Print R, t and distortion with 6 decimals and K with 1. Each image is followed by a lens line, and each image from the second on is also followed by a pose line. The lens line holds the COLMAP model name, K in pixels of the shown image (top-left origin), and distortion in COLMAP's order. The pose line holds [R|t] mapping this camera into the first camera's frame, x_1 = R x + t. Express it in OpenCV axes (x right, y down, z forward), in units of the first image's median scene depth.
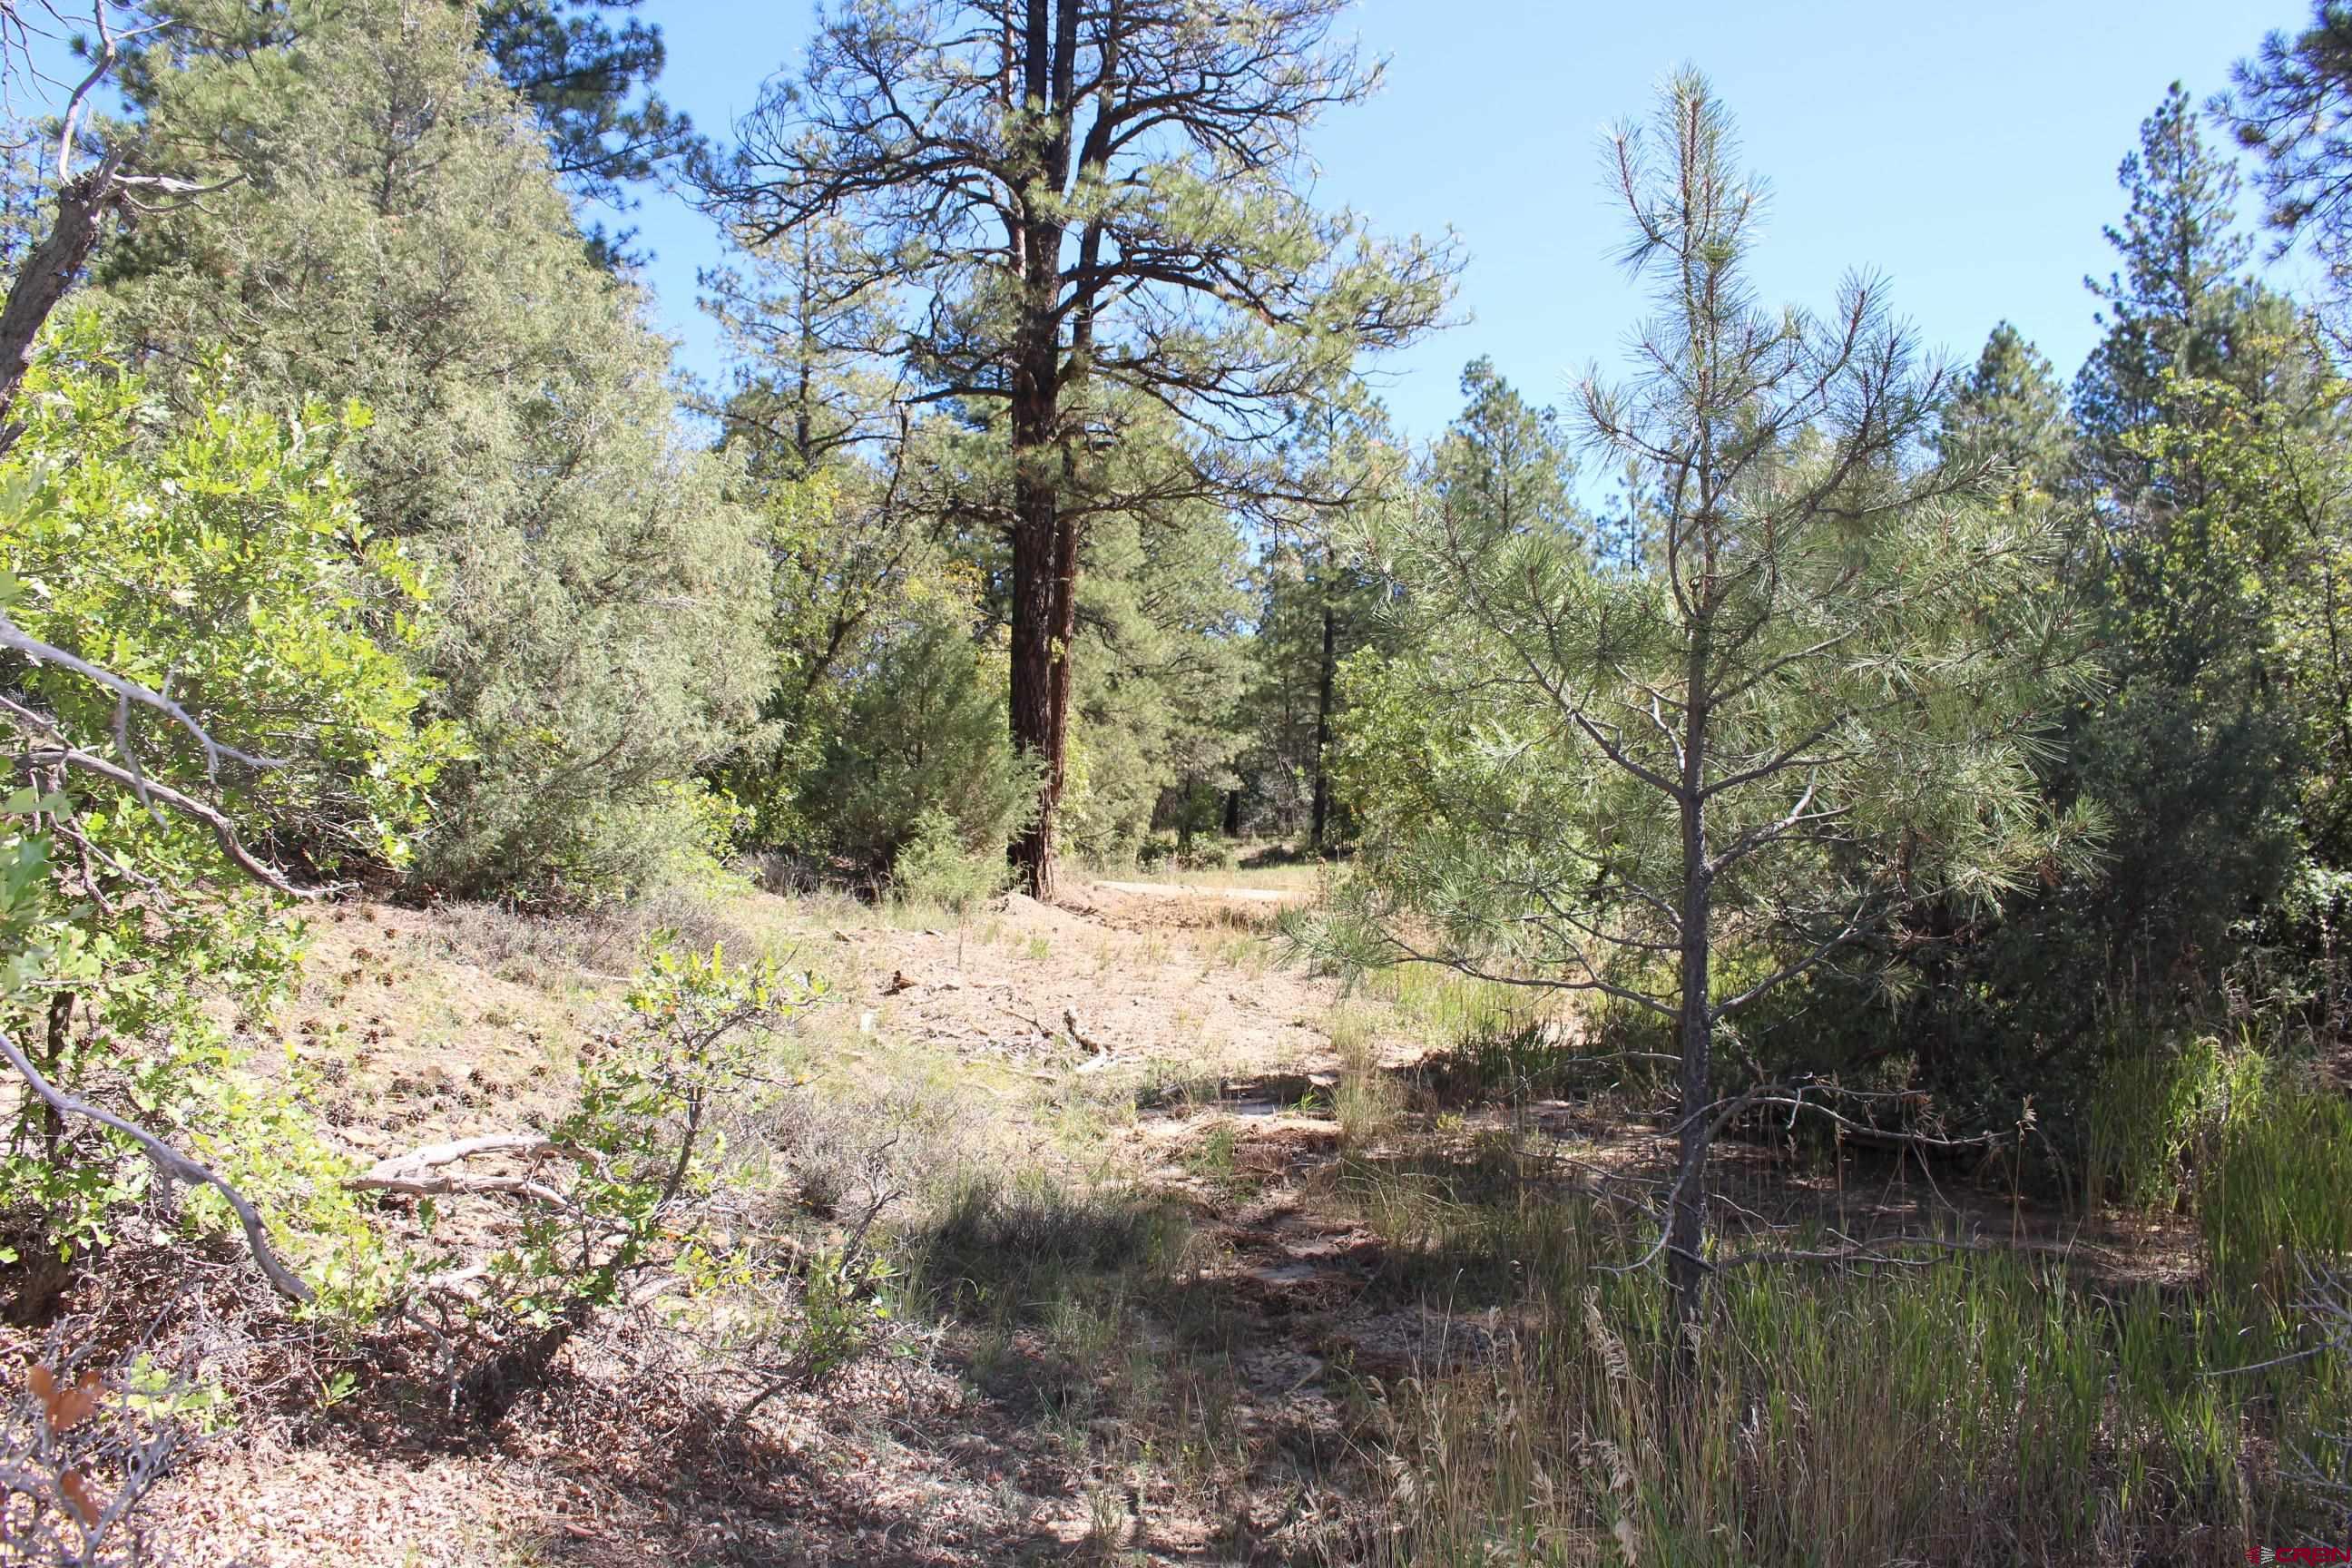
lens RADIAL K [[1952.6, 0, 1179.7], [0, 1952.6, 785.9], [0, 0, 1]] dist [-0.117076, -0.004331]
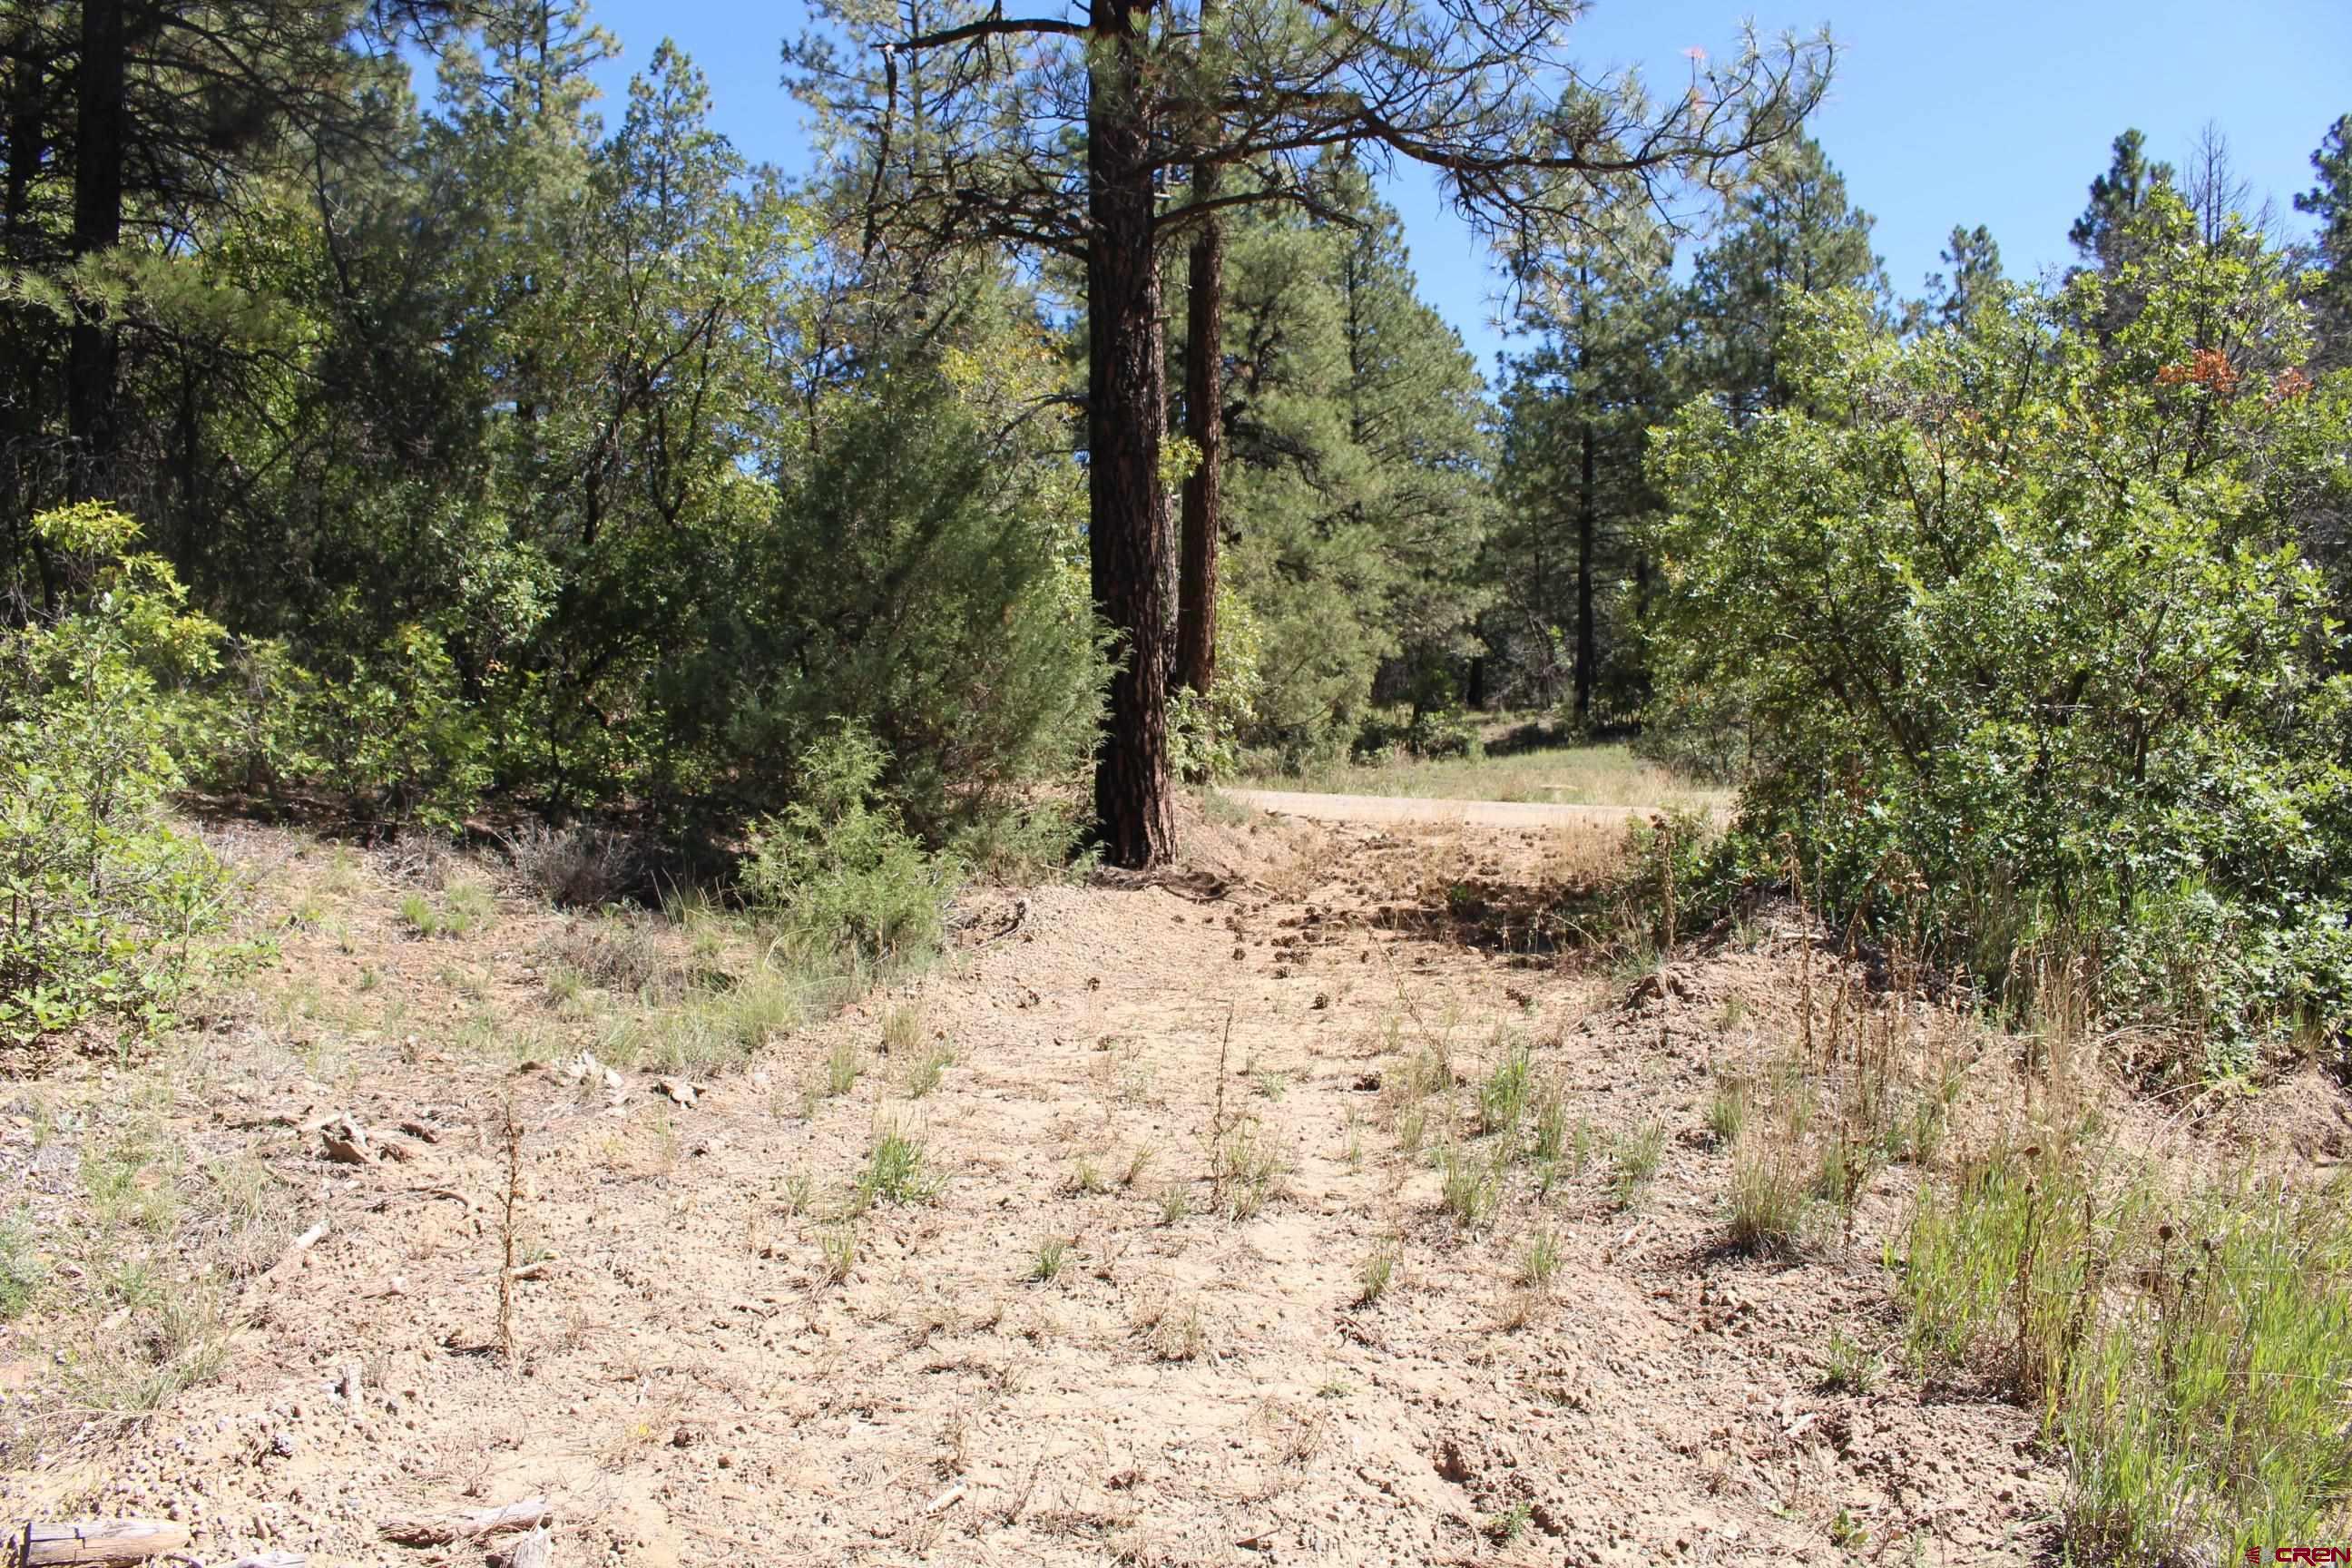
lens RADIAL K [[1952.6, 0, 1171.1], [0, 1952.6, 782.2], [0, 0, 1]] dist [-0.117076, -0.004331]
pose [[0.990905, -0.031477, -0.130832, 0.006708], [0.039885, 0.997270, 0.062148, -0.001375], [0.128519, -0.066801, 0.989455, 0.189195]]
